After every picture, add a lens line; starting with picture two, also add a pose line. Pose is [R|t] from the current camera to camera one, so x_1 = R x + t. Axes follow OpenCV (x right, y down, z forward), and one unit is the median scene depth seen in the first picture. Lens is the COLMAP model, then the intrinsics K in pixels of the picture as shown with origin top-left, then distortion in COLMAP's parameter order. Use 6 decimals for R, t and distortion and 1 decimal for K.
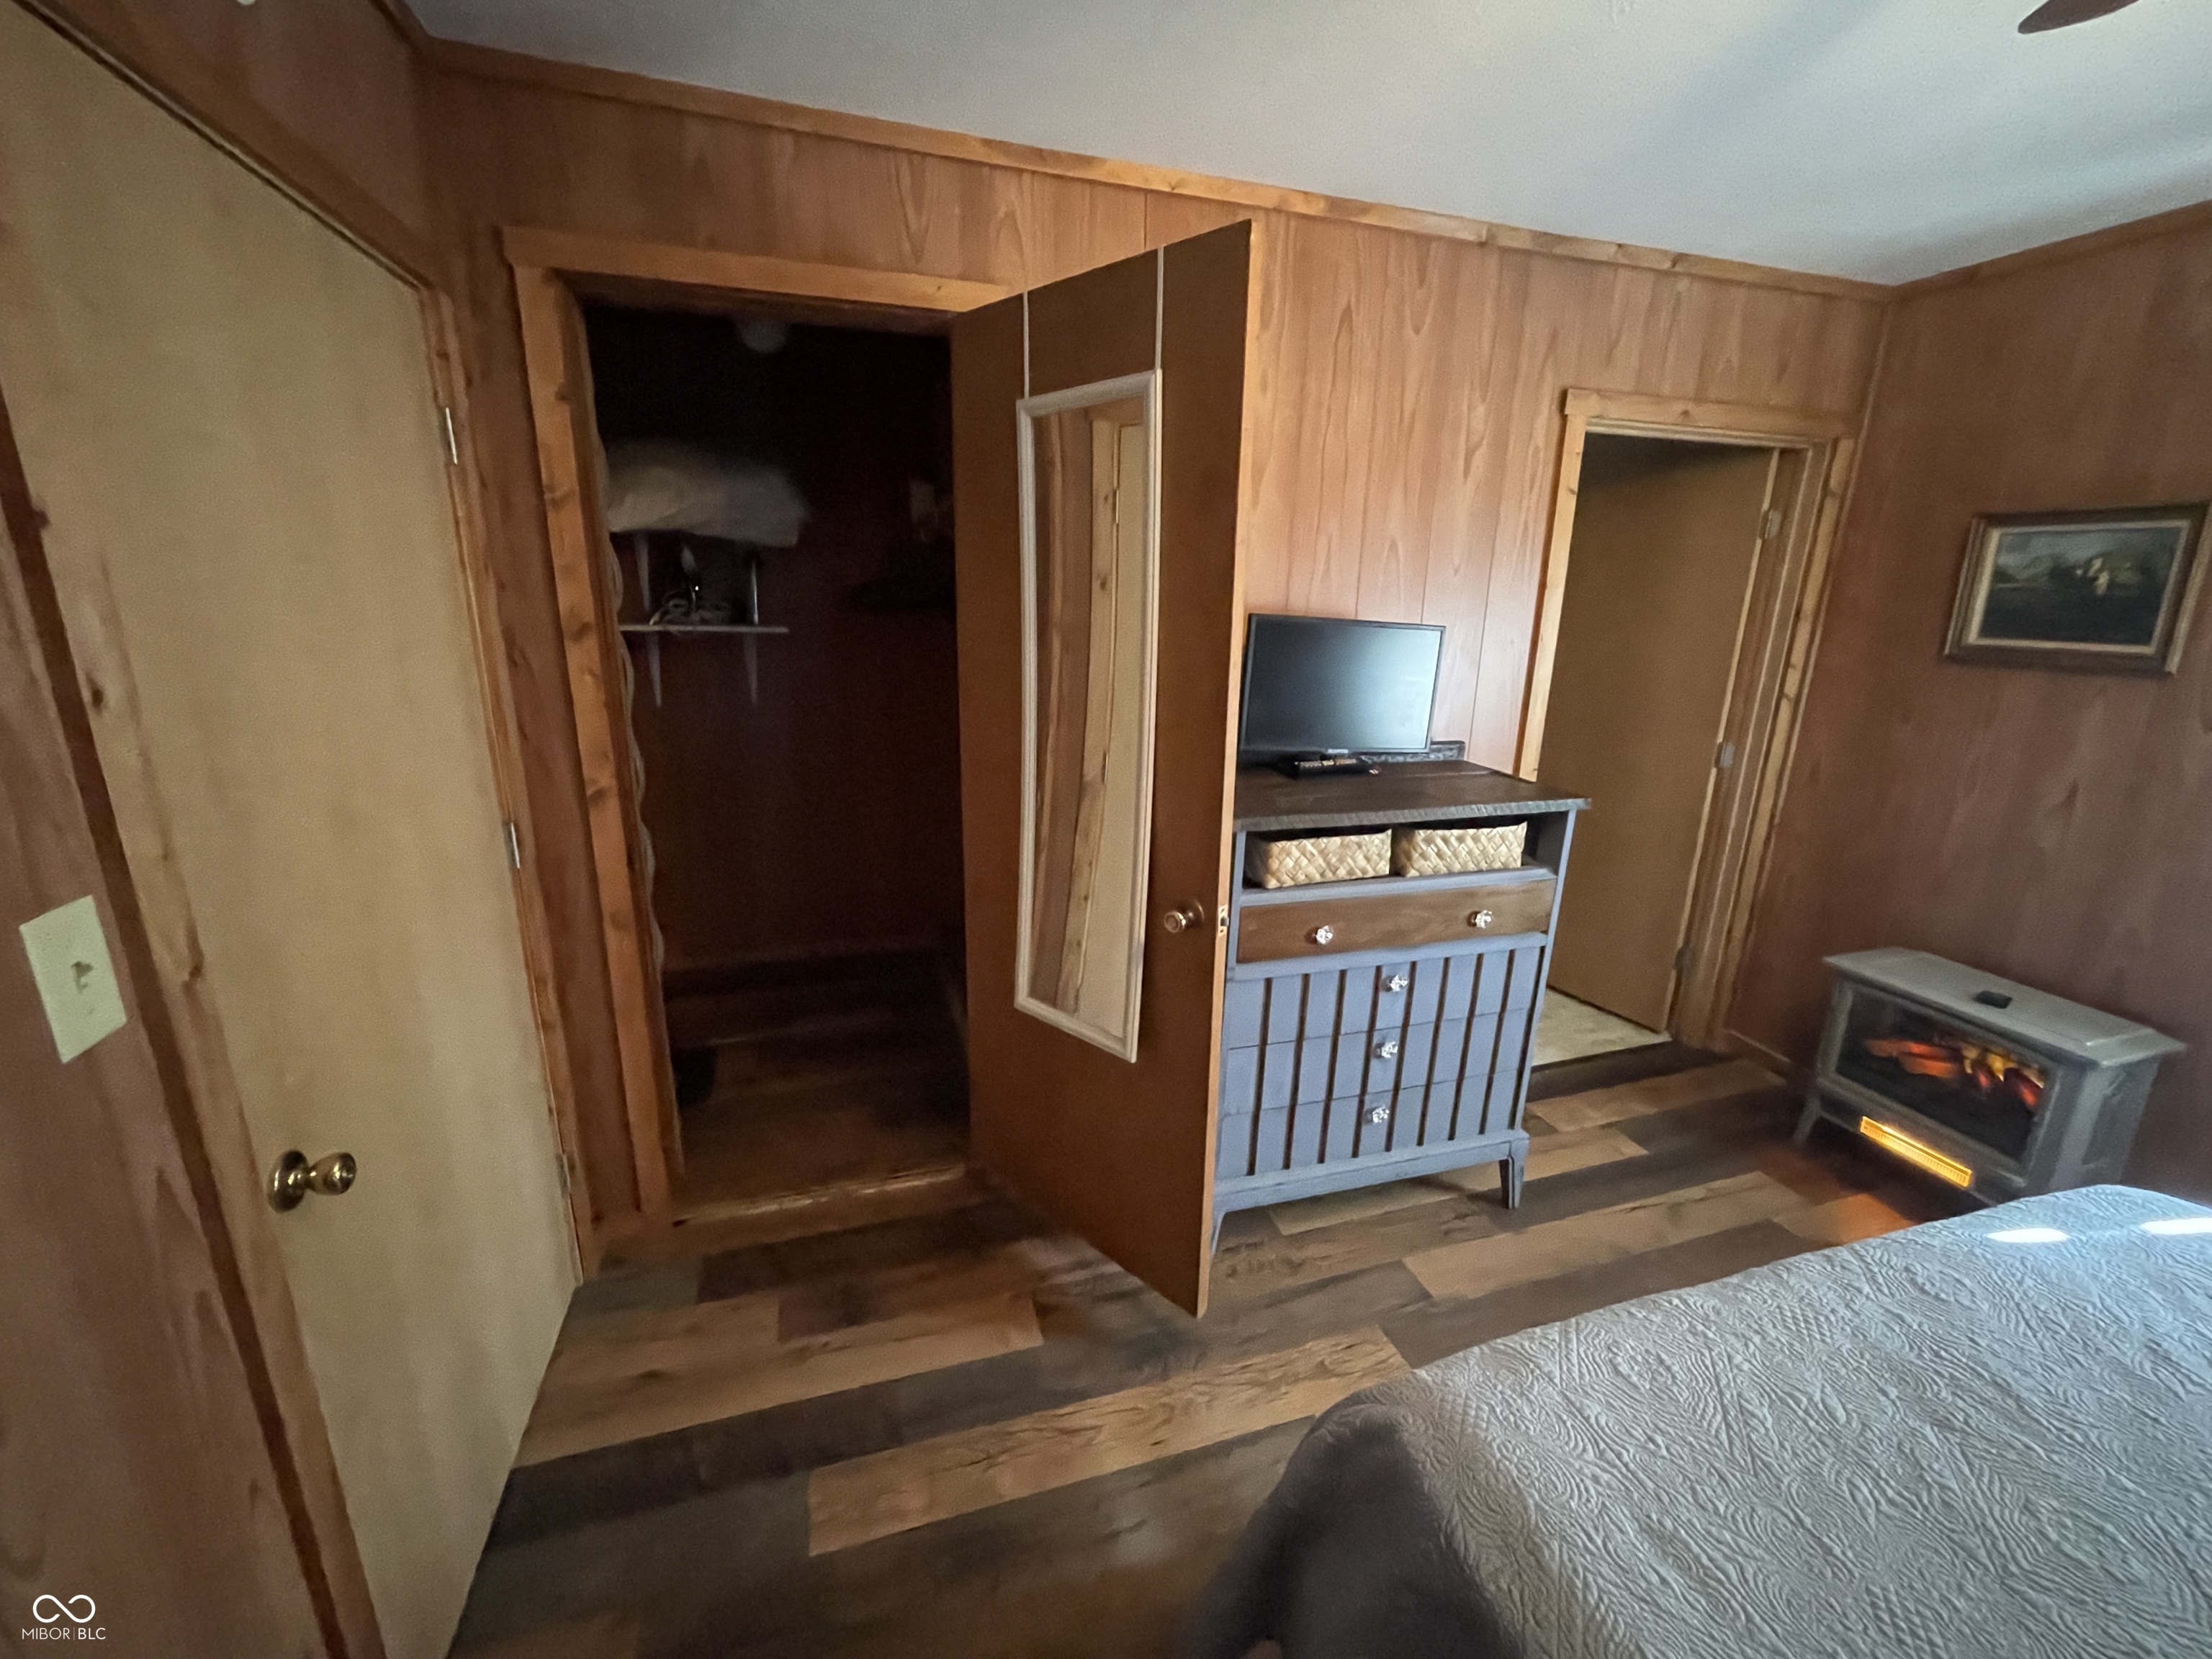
lens RADIAL K [[896.5, 0, 1103.4], [0, 896.5, 824.5], [0, 0, 1]] dist [-0.003148, 0.000070]
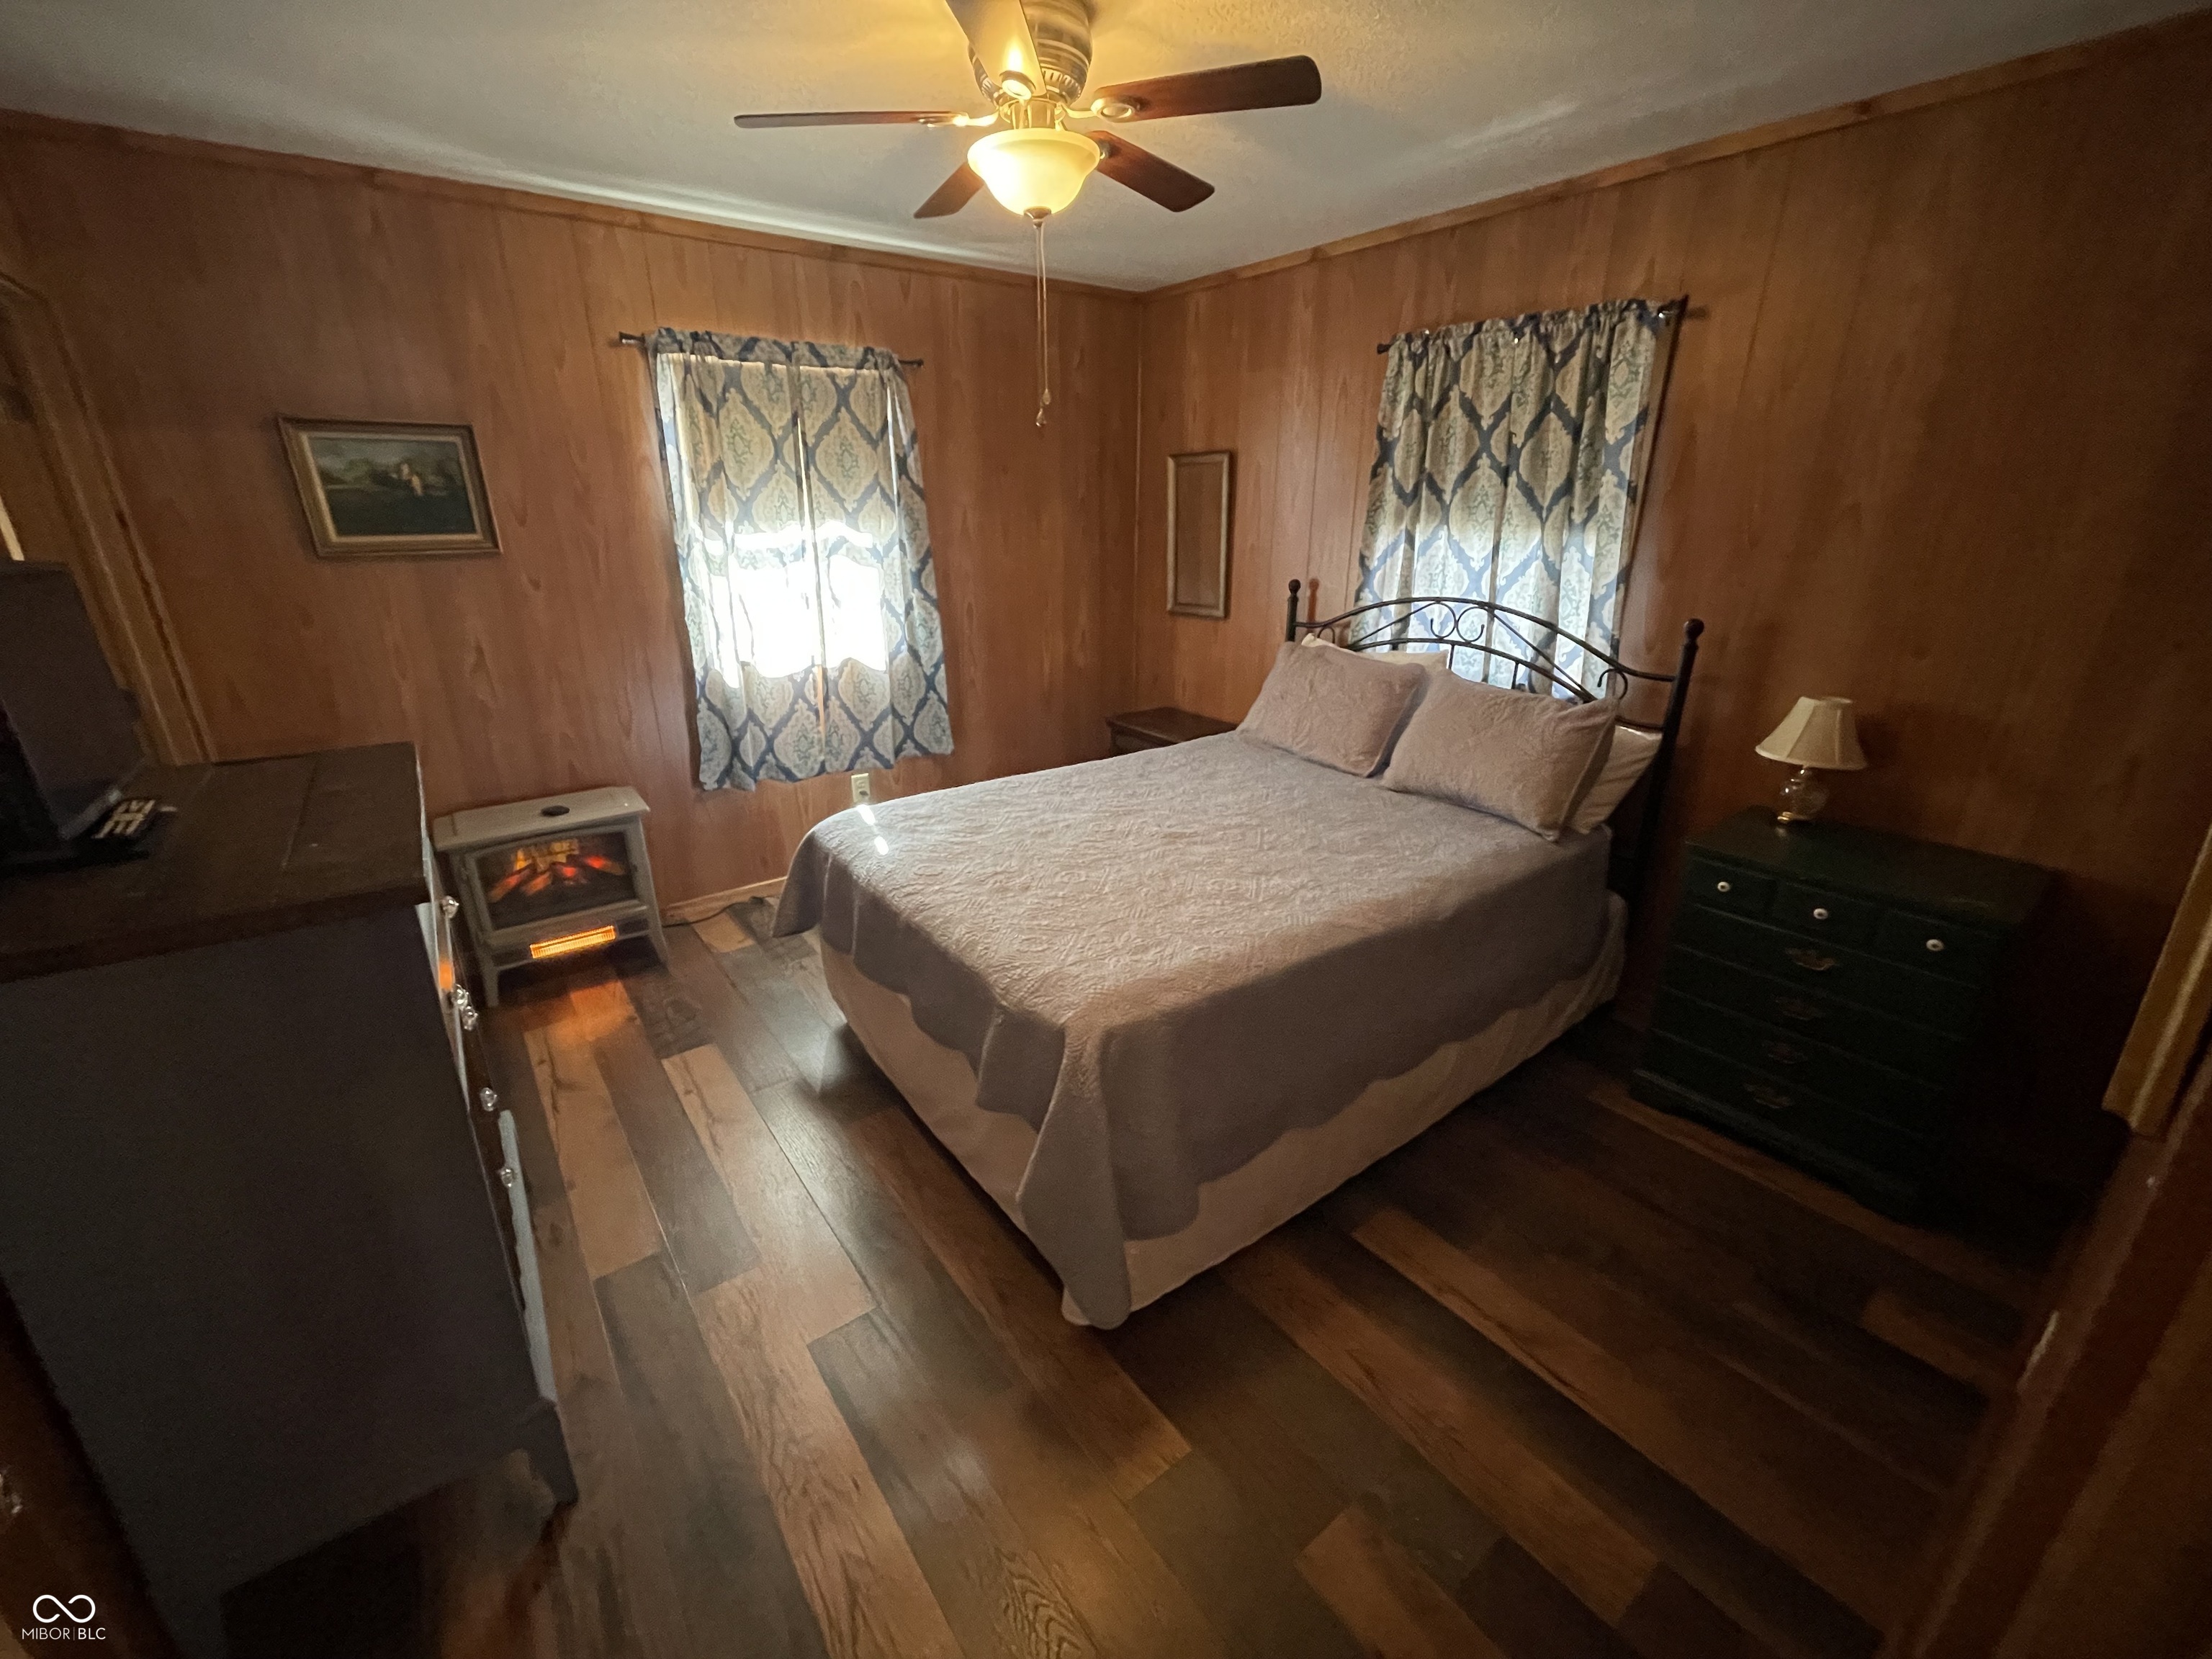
lens RADIAL K [[896.5, 0, 1097.7], [0, 896.5, 828.0], [0, 0, 1]] dist [-0.003148, 0.000070]
pose [[-0.342815, -0.337826, 0.876556, -0.446449], [0.232879, 0.873412, 0.427691, -0.161644], [-0.910080, 0.350750, -0.220747, 0.567689]]
